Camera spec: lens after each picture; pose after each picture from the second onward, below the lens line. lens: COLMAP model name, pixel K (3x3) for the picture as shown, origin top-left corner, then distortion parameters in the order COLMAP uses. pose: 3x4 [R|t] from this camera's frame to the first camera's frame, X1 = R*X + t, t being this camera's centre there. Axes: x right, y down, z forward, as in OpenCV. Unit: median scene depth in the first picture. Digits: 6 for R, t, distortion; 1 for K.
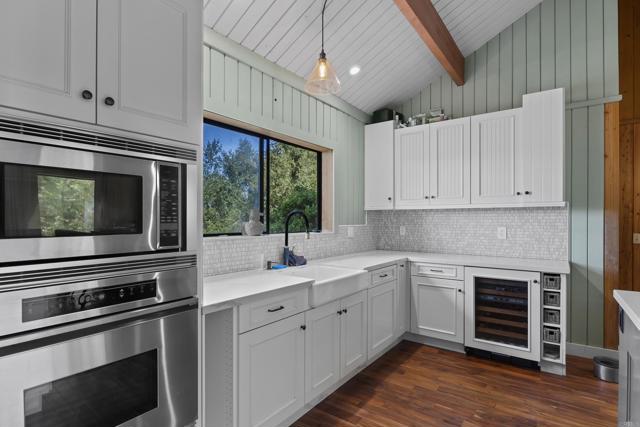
lens RADIAL K [[325.5, 0, 317.3], [0, 325.5, 217.5], [0, 0, 1]] dist [-0.001110, -0.000065]
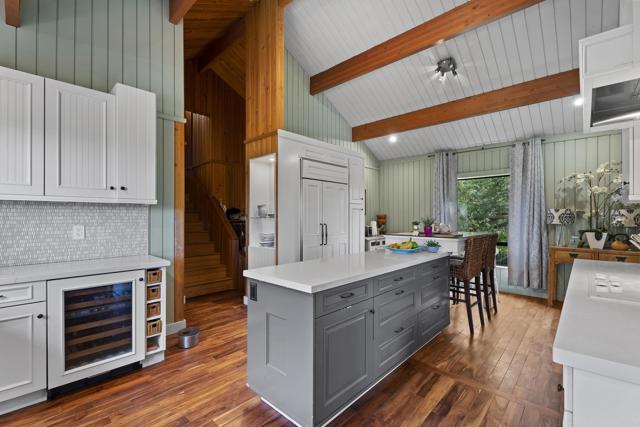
lens RADIAL K [[285.5, 0, 318.7], [0, 285.5, 215.8], [0, 0, 1]] dist [-0.001362, -0.000622]
pose [[0.122782, 0.004585, 0.992423, -0.113485], [-0.005871, 0.999975, -0.003894, 0.004449], [-0.992416, -0.005348, 0.122805, 0.344985]]
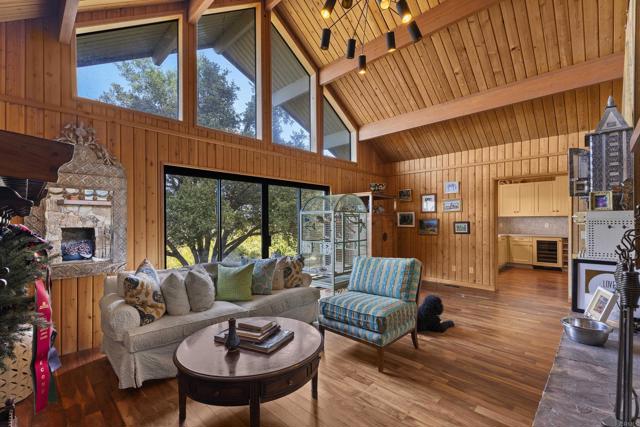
lens RADIAL K [[286.8, 0, 319.1], [0, 286.8, 224.7], [0, 0, 1]] dist [-0.002324, -0.000262]
pose [[0.989509, -0.004829, -0.144391, -1.088363], [0.006157, 0.999943, 0.008752, 0.012358], [0.144340, -0.009549, 0.989482, -1.837178]]
